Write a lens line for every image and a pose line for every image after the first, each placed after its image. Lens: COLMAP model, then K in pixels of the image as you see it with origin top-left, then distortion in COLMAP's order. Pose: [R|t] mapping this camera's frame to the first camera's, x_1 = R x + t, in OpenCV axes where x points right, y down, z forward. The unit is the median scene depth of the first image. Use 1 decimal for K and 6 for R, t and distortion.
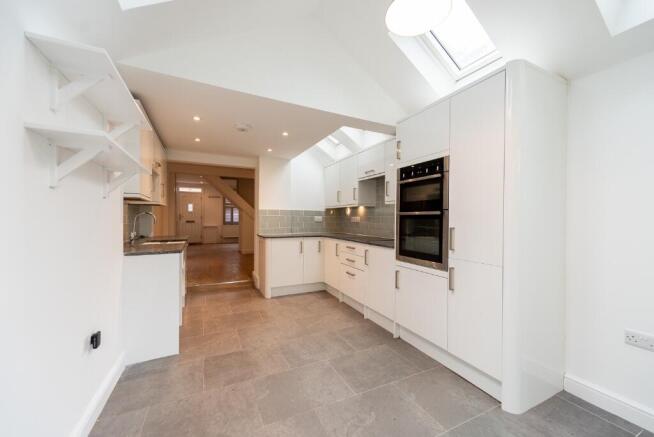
lens RADIAL K [[263.0, 0, 327.0], [0, 263.0, 218.5], [0, 0, 1]] dist [-0.000684, -0.000035]
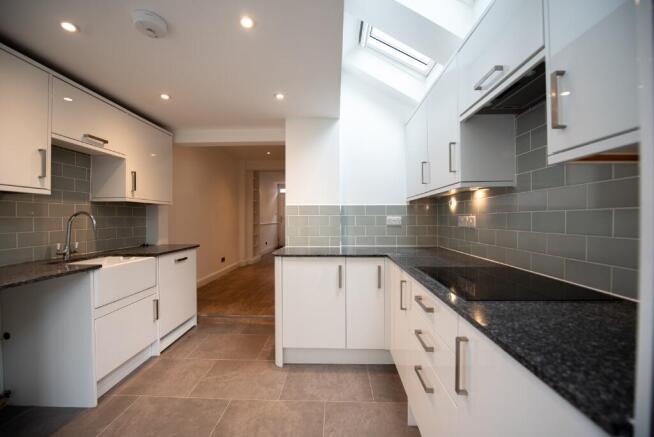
lens RADIAL K [[263.0, 0, 327.0], [0, 263.0, 218.5], [0, 0, 1]] dist [-0.000684, -0.000035]
pose [[0.876864, -0.007741, -0.480677, 0.124919], [0.007873, 0.999967, -0.001742, -0.002560], [0.480674, -0.002257, 0.876896, 0.541344]]
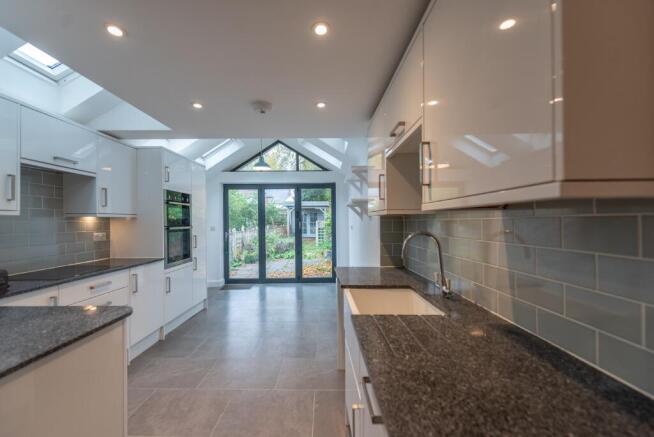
lens RADIAL K [[263.0, 0, 327.0], [0, 263.0, 218.5], [0, 0, 1]] dist [-0.000684, -0.000035]
pose [[-0.909453, -0.004440, 0.415783, -0.551141], [-0.004985, 0.999988, -0.000225, -0.042575], [-0.415777, -0.002277, -0.909464, 1.136209]]
